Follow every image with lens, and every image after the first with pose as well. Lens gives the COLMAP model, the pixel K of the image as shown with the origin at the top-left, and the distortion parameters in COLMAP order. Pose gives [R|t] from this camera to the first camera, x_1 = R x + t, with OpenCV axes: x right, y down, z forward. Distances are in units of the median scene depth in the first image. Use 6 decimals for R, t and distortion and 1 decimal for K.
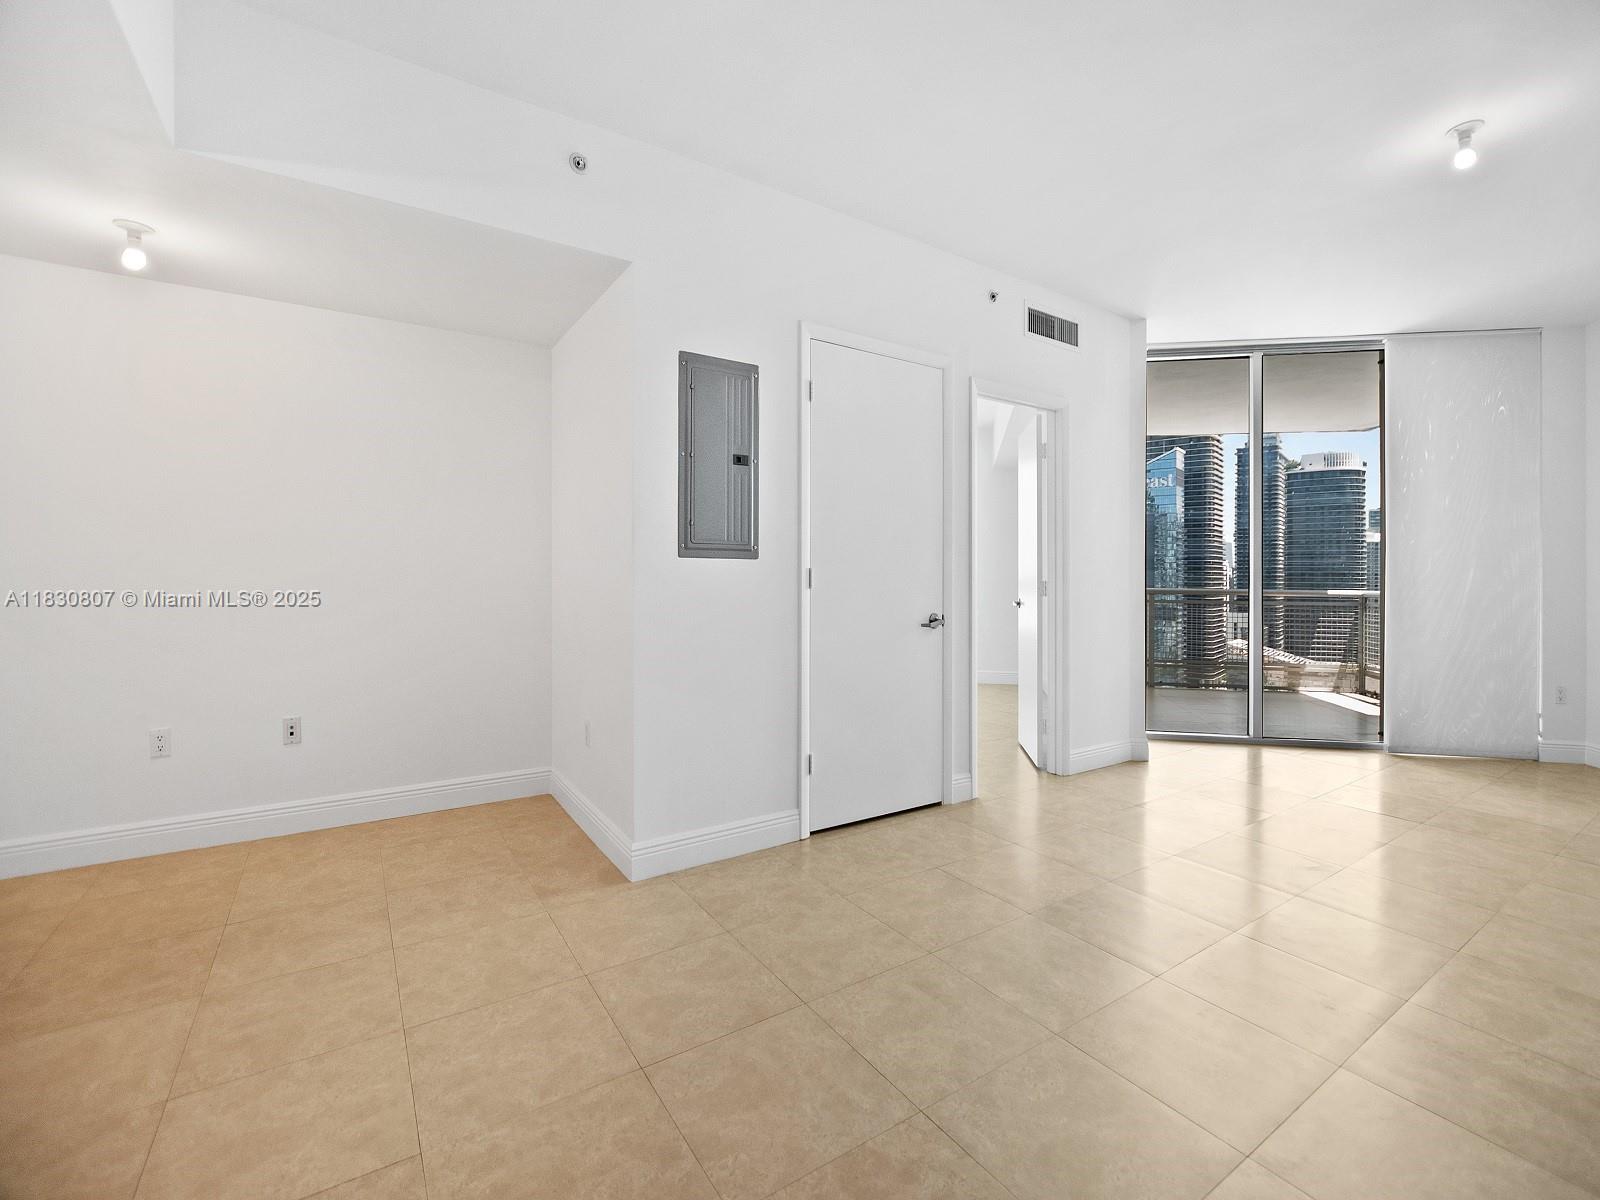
lens RADIAL K [[704.4, 0, 819.4], [0, 704.4, 575.3], [0, 0, 1]] dist [-0.015171, 0.002626]
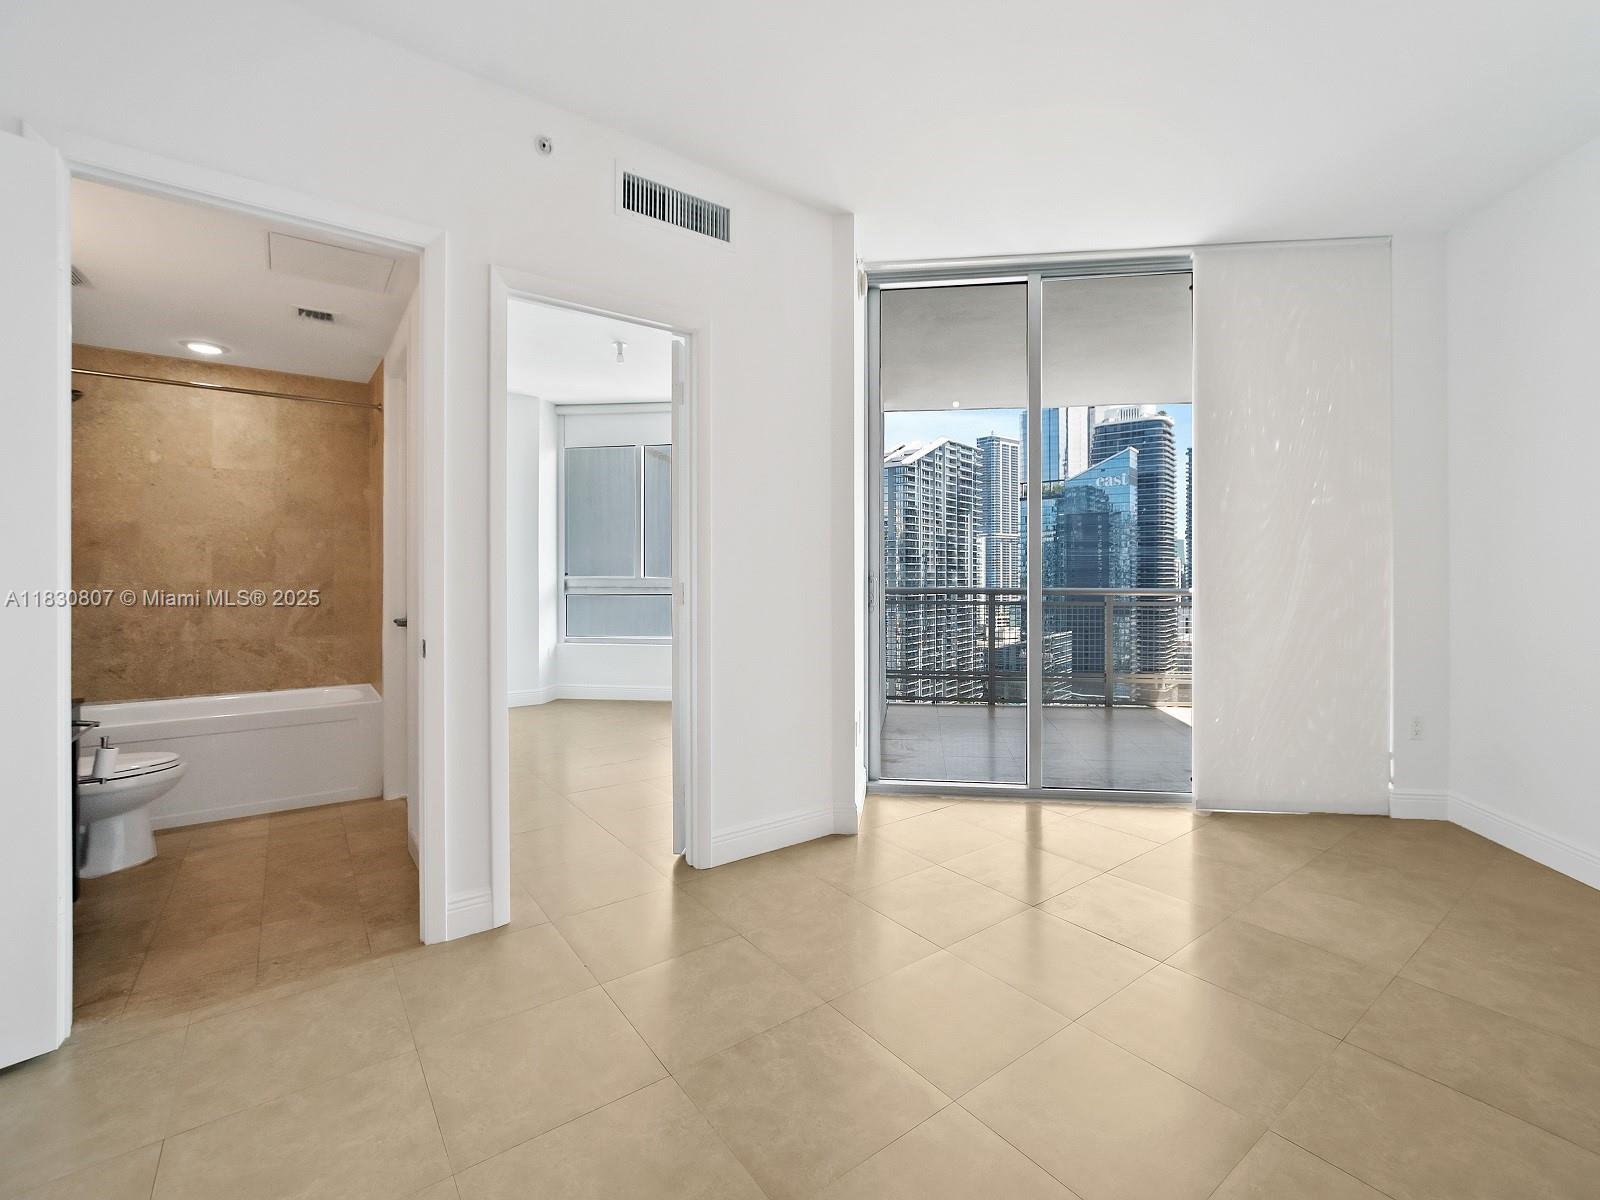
lens RADIAL K [[704.4, 0, 821.0], [0, 704.4, 576.1], [0, 0, 1]] dist [-0.015171, 0.002626]
pose [[0.998591, -0.009614, 0.052188, 0.349899], [0.009560, 0.999953, 0.001288, 0.001975], [-0.052198, -0.000787, 0.998636, 0.255740]]
